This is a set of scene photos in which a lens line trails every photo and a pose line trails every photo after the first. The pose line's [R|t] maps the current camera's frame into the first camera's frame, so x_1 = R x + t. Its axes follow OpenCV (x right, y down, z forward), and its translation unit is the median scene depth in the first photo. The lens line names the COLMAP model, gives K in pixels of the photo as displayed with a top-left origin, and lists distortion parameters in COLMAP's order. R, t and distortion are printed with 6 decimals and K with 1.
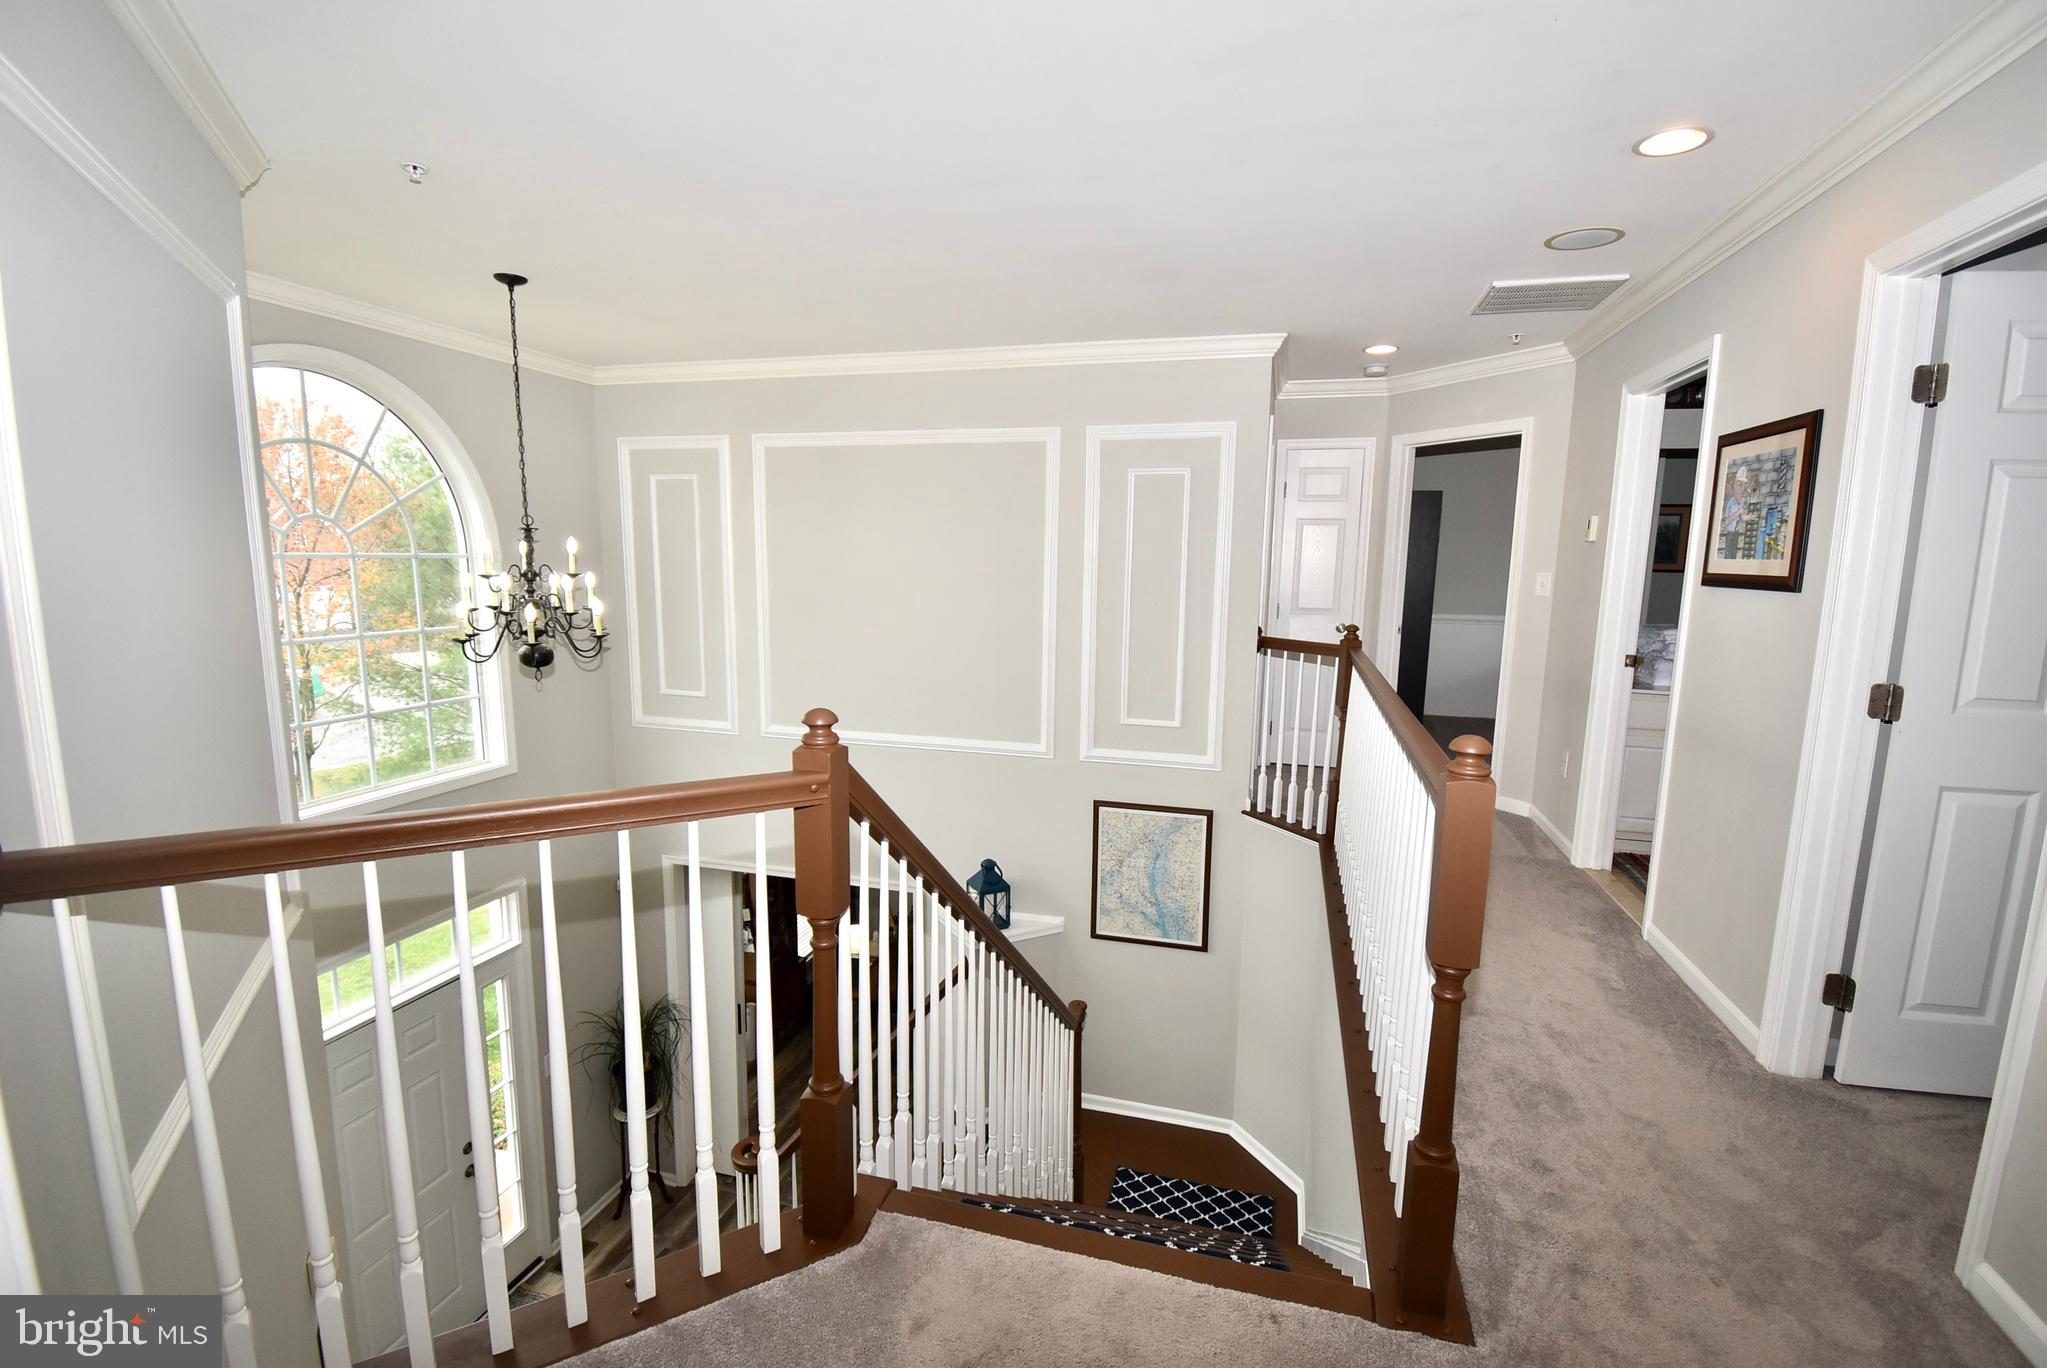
lens RADIAL K [[918.1, 0, 1023.5], [0, 918.1, 684.0], [0, 0, 1]] dist [-0.000926, -0.000818]
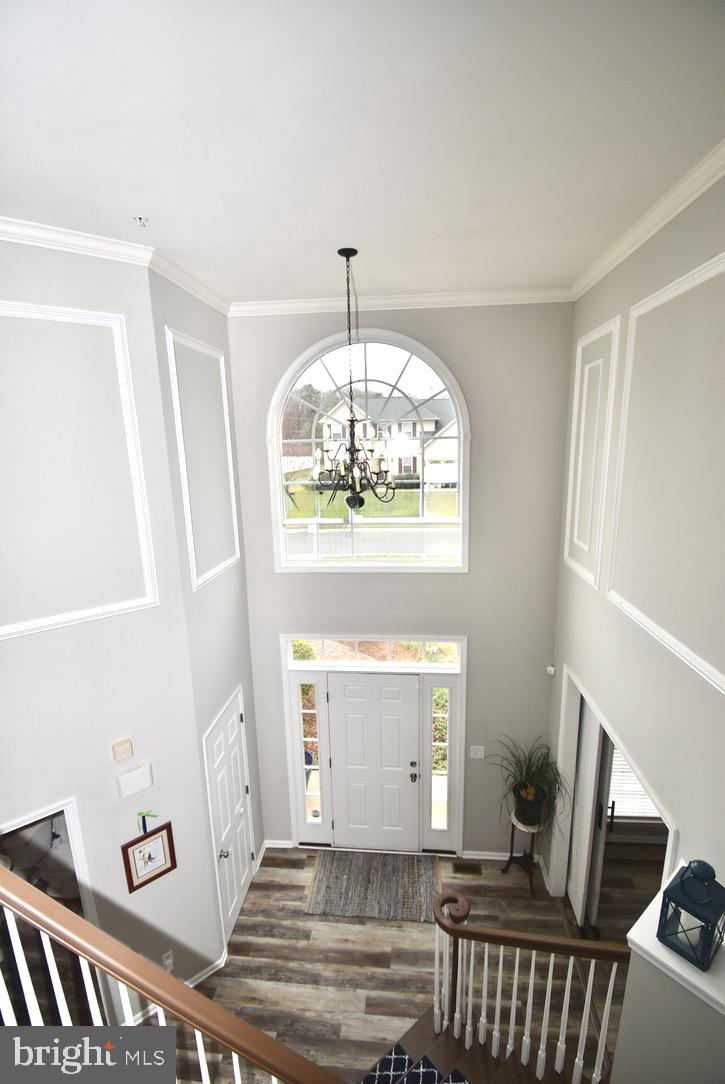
lens RADIAL K [[486.2, 0, 365.6], [0, 486.2, 546.9], [0, 0, 1]] dist [-0.000926, -0.000818]
pose [[0.182932, 0.192878, -0.964020, 0.286046], [-0.113985, 0.978114, 0.174069, -0.099611], [0.976495, 0.078041, 0.200914, 0.830353]]
